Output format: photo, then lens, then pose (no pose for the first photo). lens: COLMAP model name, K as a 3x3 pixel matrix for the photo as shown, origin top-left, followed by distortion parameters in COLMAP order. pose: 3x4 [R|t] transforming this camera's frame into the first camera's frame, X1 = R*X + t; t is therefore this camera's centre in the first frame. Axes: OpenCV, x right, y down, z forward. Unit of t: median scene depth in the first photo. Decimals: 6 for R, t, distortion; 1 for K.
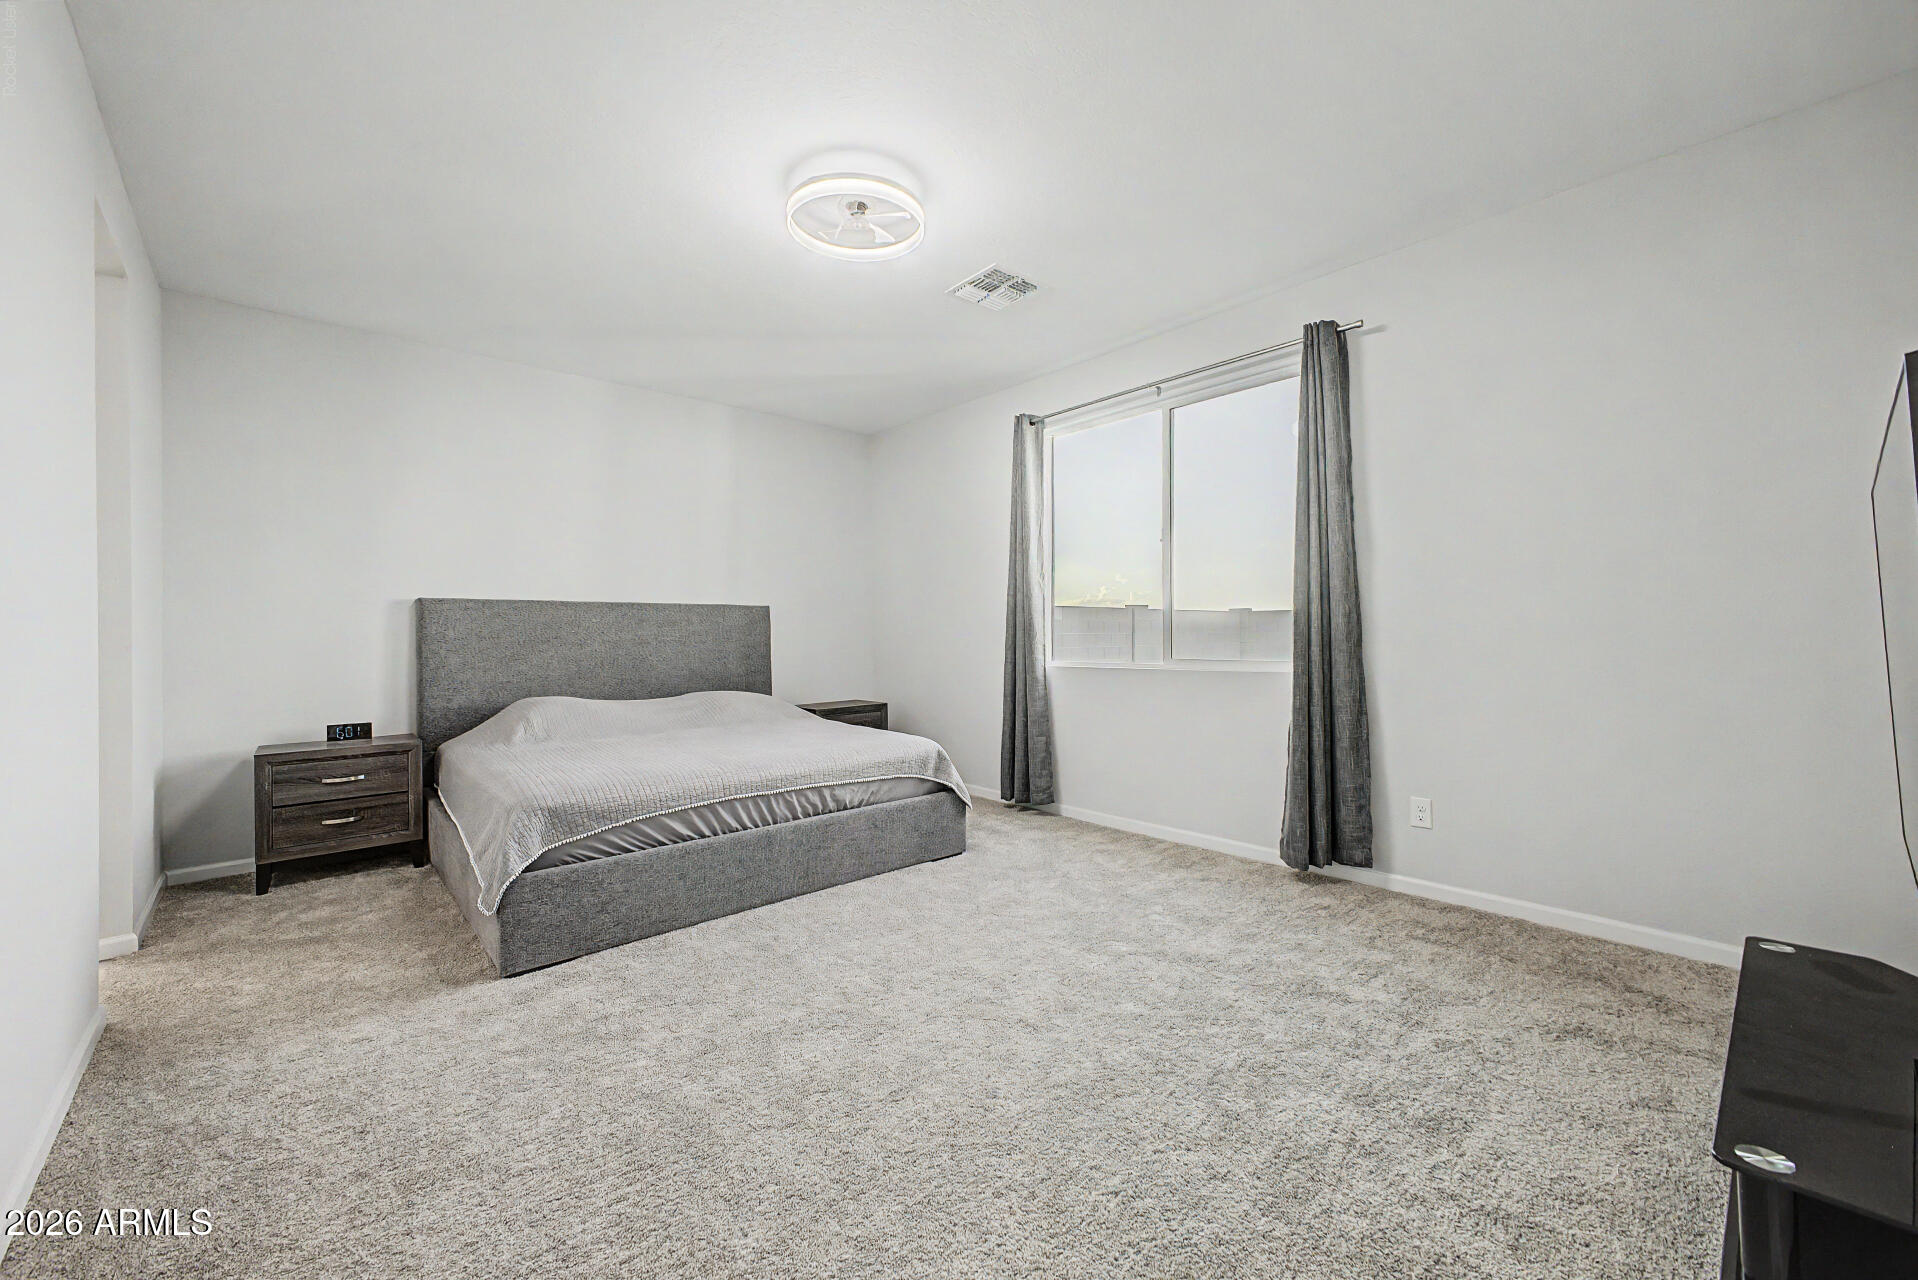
lens RADIAL K [[765.9, 0, 956.7], [0, 765.9, 634.9], [0, 0, 1]] dist [0.018500, -0.003806]
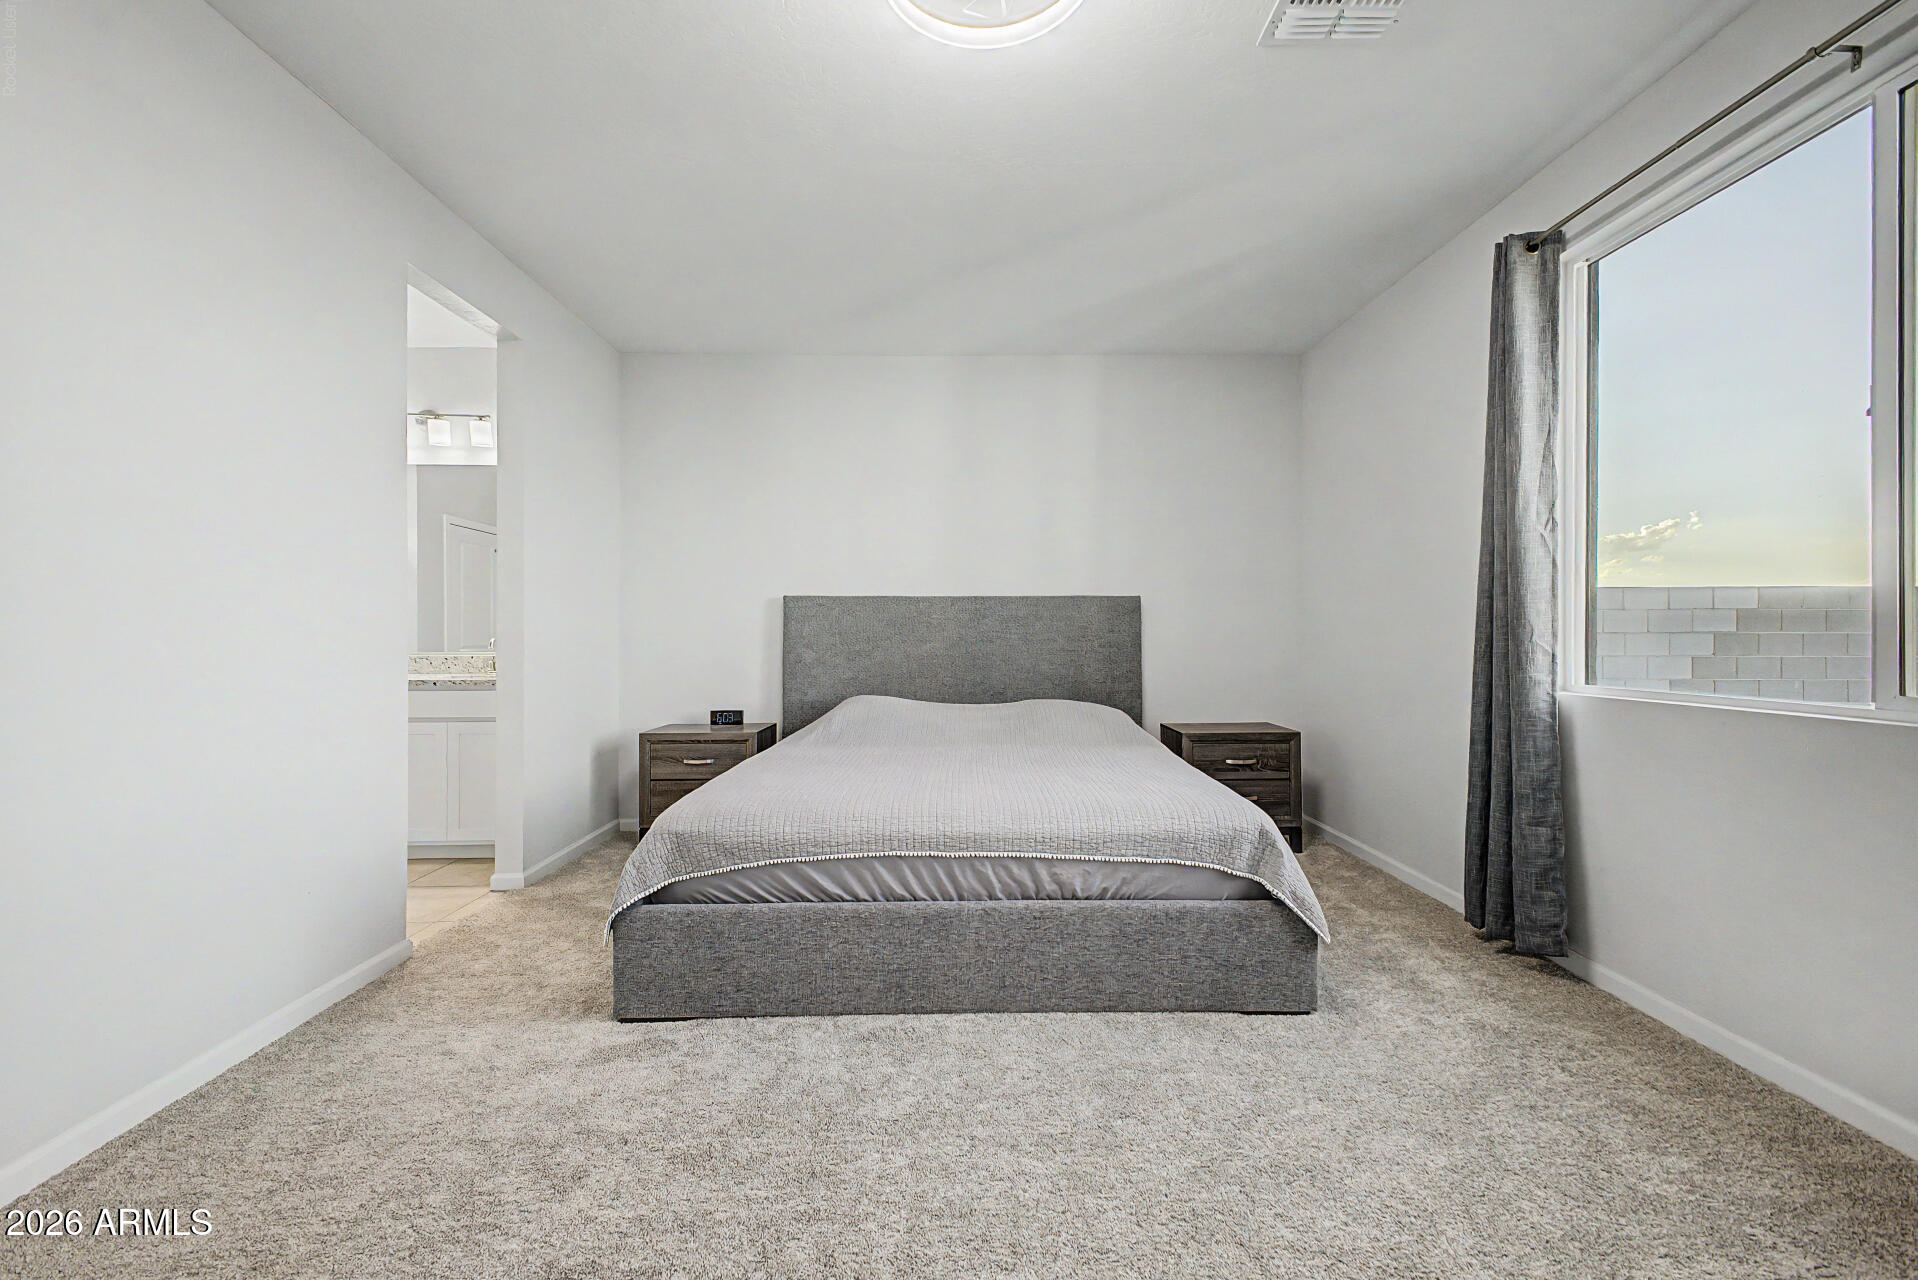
lens RADIAL K [[765.9, 0, 969.5], [0, 765.9, 630.3], [0, 0, 1]] dist [0.018500, -0.003806]
pose [[0.755400, 0.005049, -0.655244, 0.198163], [-0.006046, 0.999981, 0.000736, -0.002931], [0.655236, 0.003406, 0.755417, 0.401811]]
